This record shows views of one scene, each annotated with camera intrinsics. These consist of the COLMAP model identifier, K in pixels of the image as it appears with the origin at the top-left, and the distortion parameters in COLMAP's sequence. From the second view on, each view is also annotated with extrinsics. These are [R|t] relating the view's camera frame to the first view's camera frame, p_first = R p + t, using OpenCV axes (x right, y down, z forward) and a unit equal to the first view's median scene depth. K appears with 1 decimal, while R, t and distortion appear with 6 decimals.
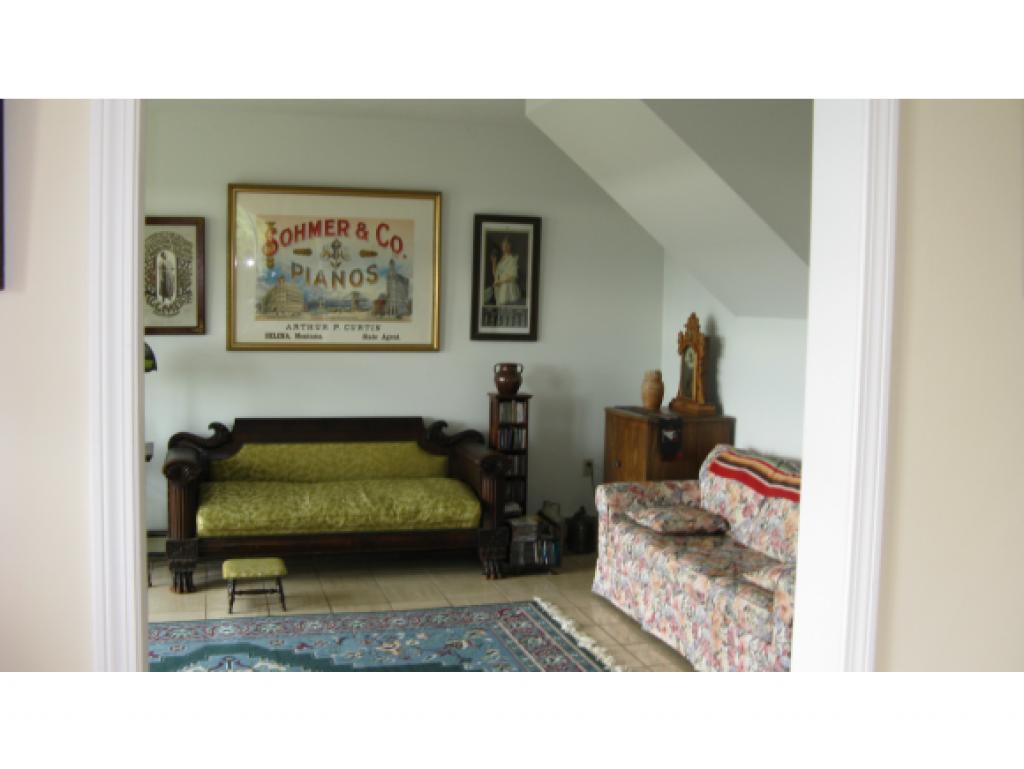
lens RADIAL K [[1046.9, 0, 512.0], [0, 1046.9, 384.5], [0, 0, 1]] dist [-0.187816, 0.193575]
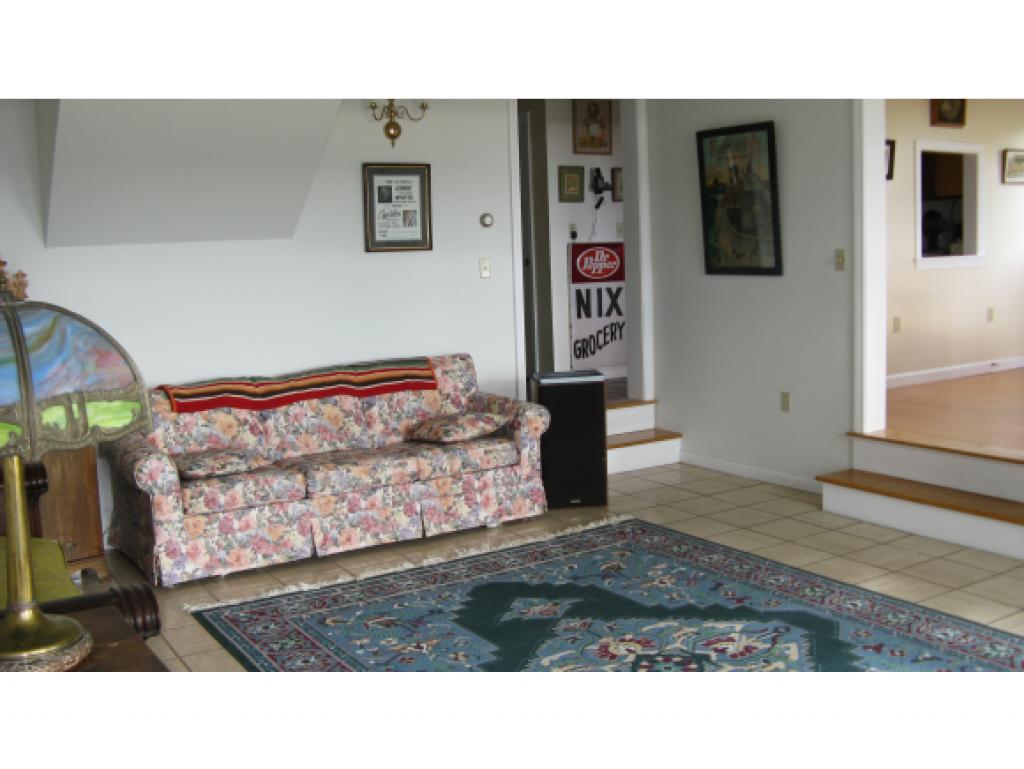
lens RADIAL K [[1046.9, 0, 512.0], [0, 1046.9, 384.5], [0, 0, 1]] dist [-0.187816, 0.193575]
pose [[-0.275777, -0.132048, 0.952108, -0.853359], [0.103510, 0.980680, 0.165992, -0.067058], [-0.955632, 0.144329, -0.256780, 1.084683]]
